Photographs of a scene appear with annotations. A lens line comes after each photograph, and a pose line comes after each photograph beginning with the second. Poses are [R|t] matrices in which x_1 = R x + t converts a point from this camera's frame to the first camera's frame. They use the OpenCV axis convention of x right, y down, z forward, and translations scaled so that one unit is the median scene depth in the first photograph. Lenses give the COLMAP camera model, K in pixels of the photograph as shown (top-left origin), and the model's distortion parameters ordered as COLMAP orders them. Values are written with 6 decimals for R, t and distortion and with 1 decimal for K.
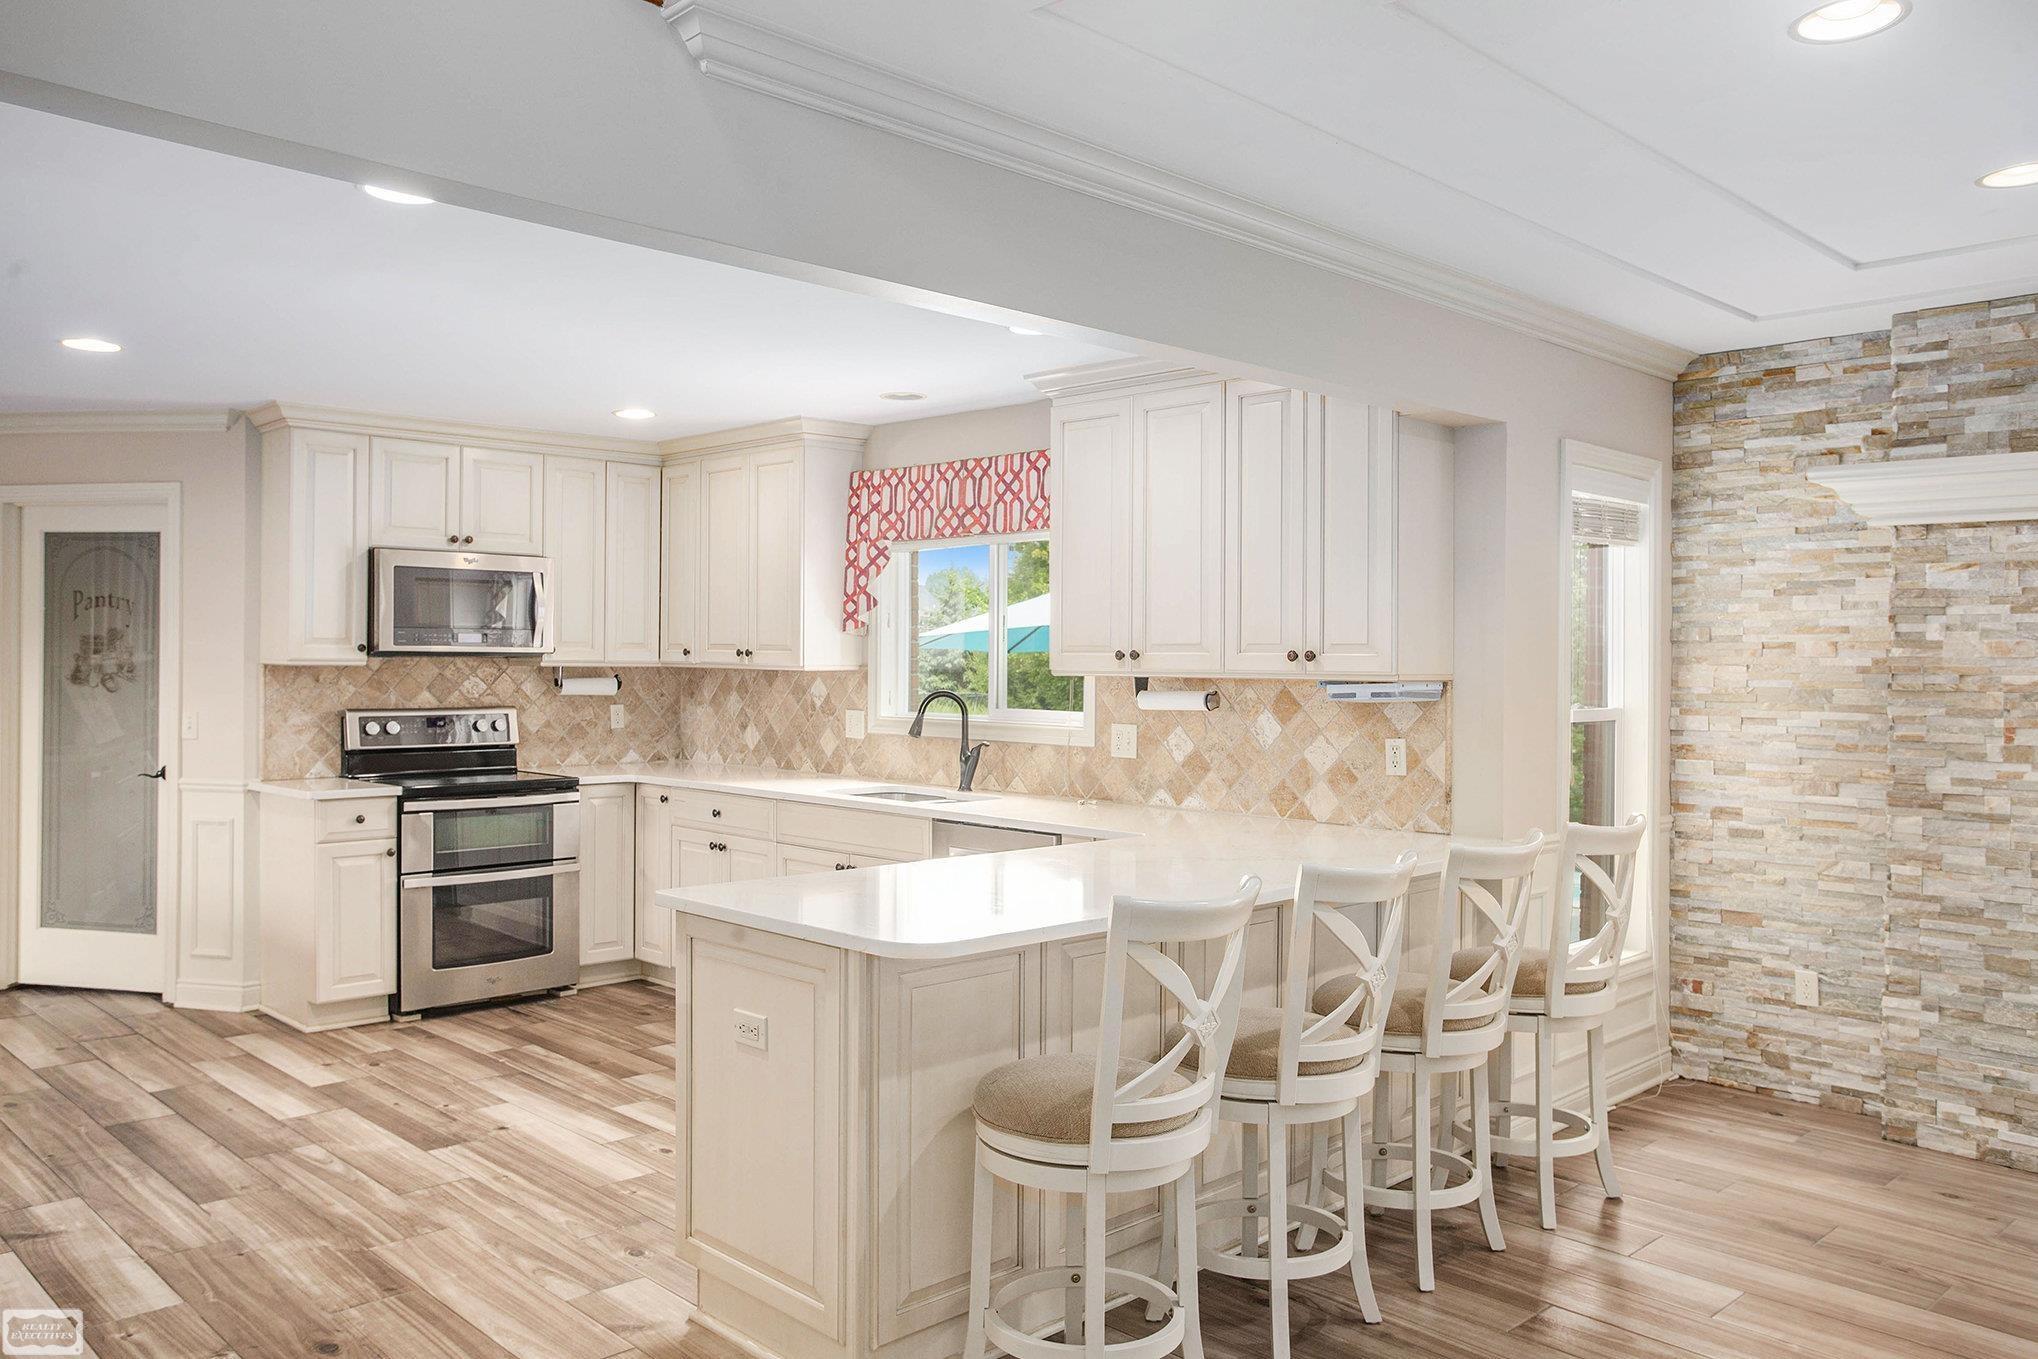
lens RADIAL K [[1566.4, 0, 1030.2], [0, 1566.4, 672.0], [0, 0, 1]] dist [-0.033598, 0.052469]
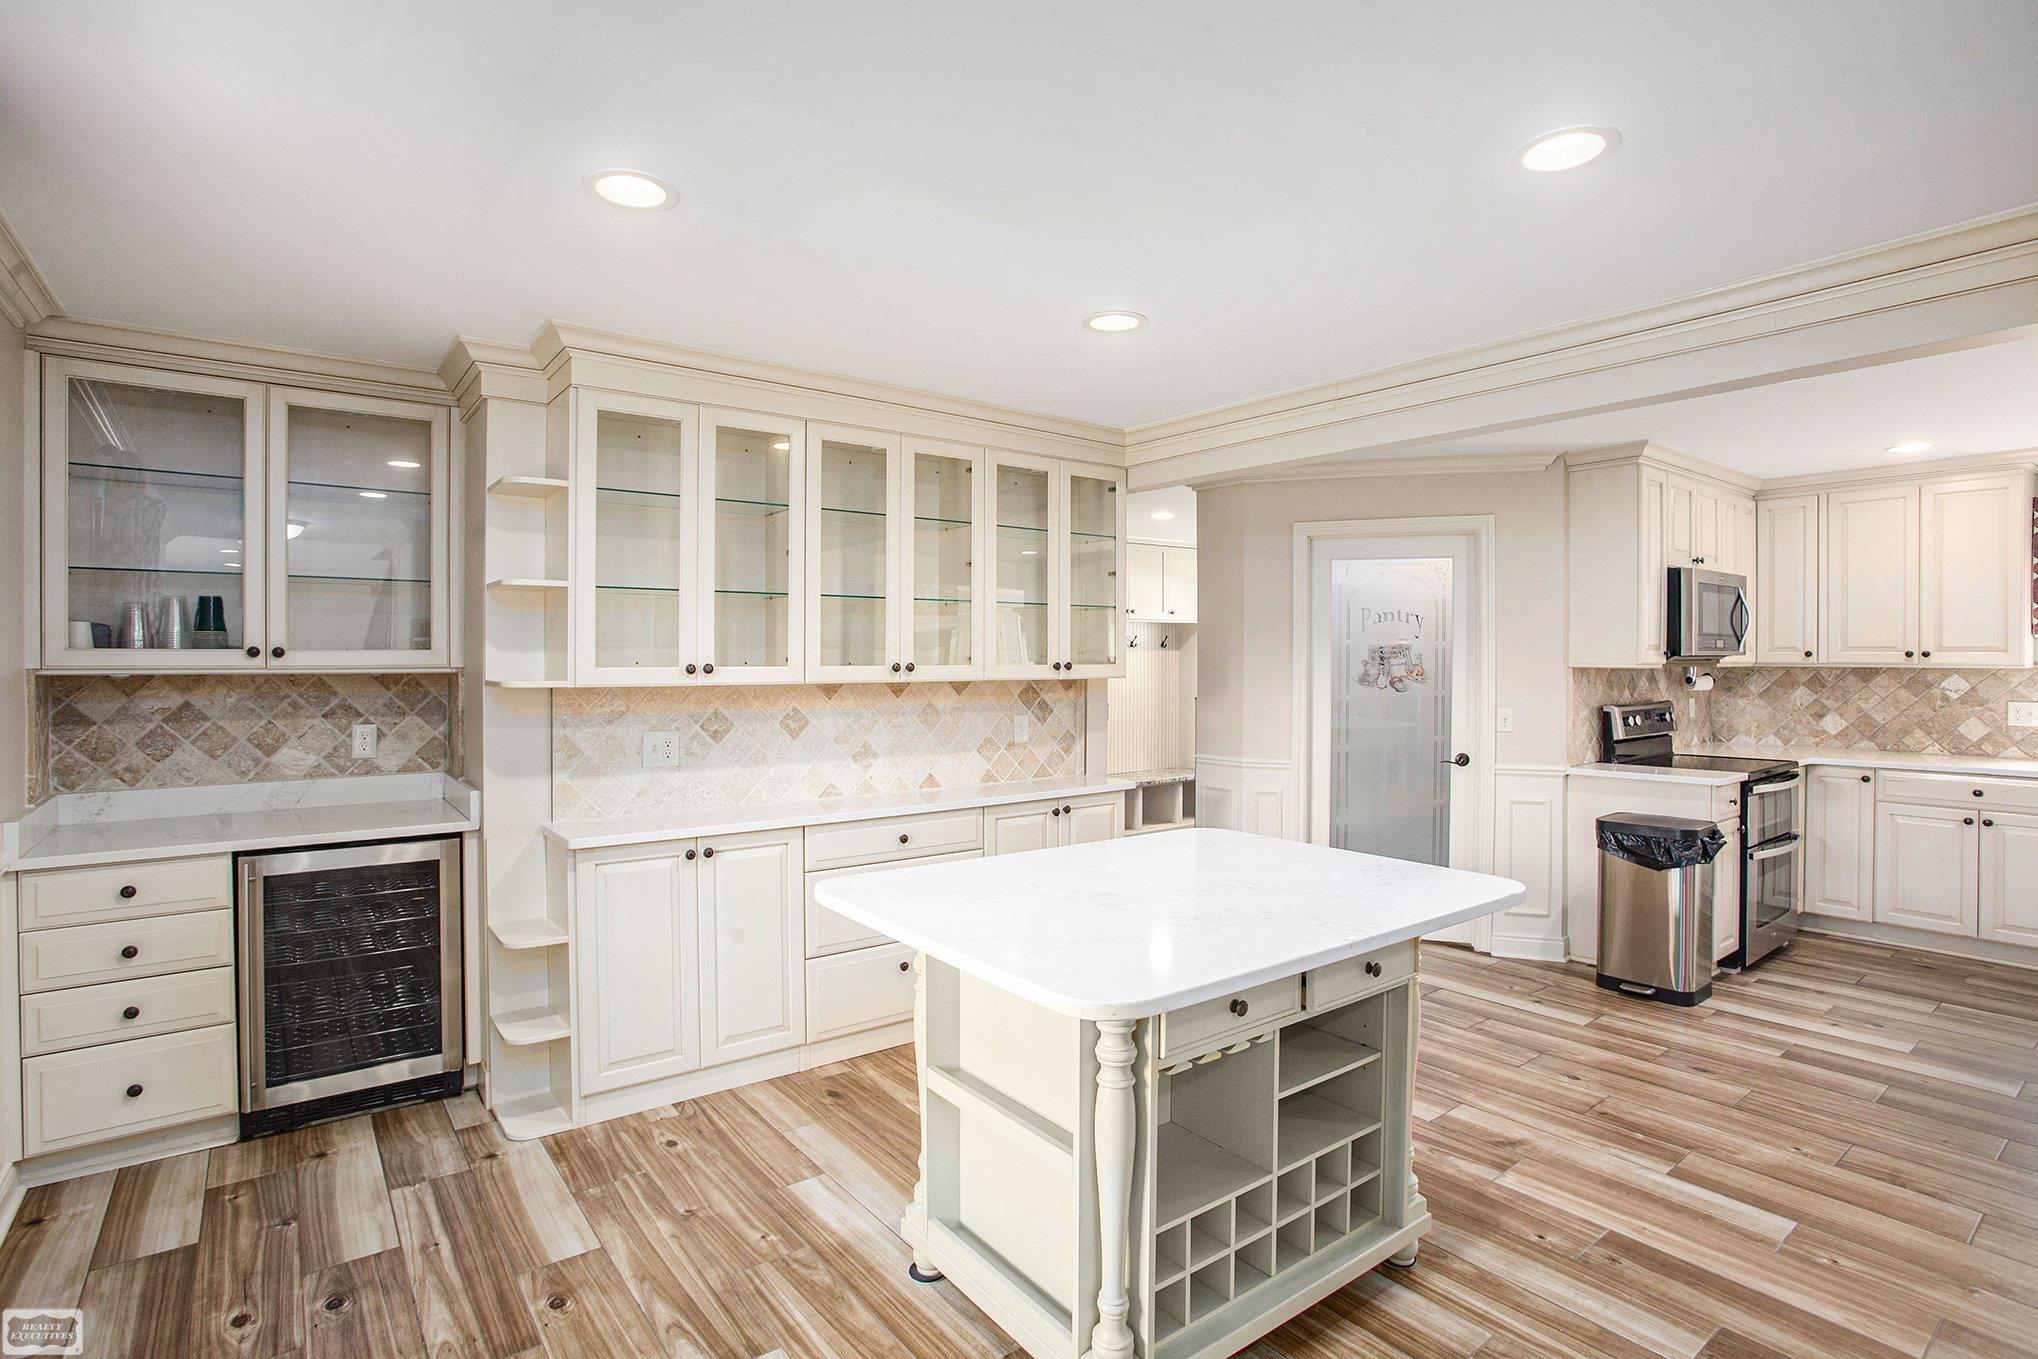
lens RADIAL K [[1020.6, 0, 982.5], [0, 1020.6, 677.1], [0, 0, 1]] dist [-0.058819, 0.021414]
pose [[0.993268, -0.009875, -0.115416, -0.856545], [0.011033, 0.999895, 0.009397, -0.010374], [0.115312, -0.010607, 0.993273, 0.199302]]
